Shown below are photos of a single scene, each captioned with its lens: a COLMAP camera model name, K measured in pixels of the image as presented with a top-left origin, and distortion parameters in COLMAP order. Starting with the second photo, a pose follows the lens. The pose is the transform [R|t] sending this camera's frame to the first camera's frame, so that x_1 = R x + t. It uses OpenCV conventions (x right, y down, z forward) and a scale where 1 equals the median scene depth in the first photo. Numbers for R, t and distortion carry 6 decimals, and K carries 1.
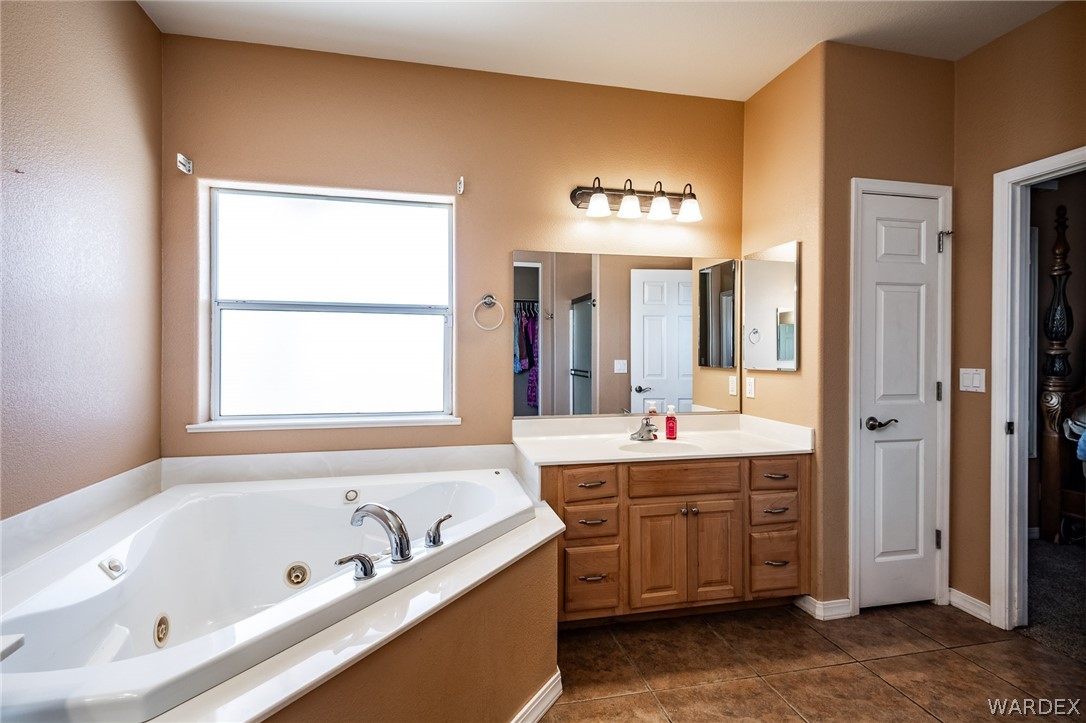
lens RADIAL K [[506.1, 0, 520.2], [0, 506.1, 362.0], [0, 0, 1]] dist [0.036893, -0.024827]
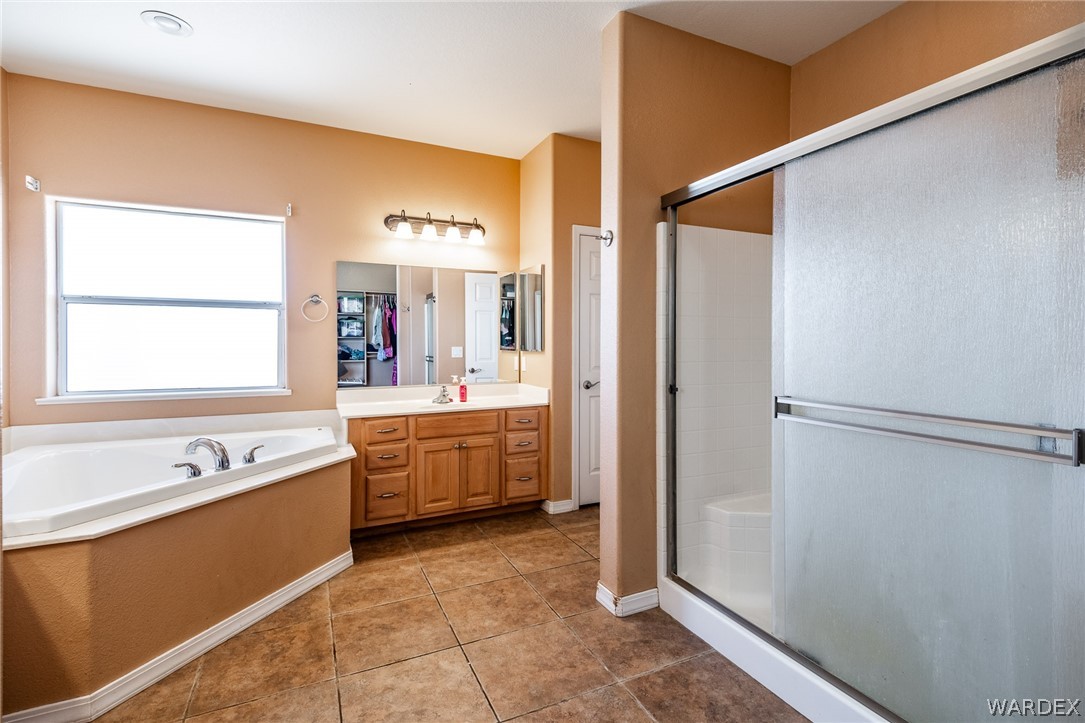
lens RADIAL K [[489.9, 0, 540.7], [0, 489.9, 350.6], [0, 0, 1]] dist [0.032886, -0.020621]
pose [[0.963605, -0.008360, 0.267201, 0.176936], [0.009021, 0.999959, -0.001243, 0.019952], [-0.267179, 0.003608, 0.963640, -0.422573]]
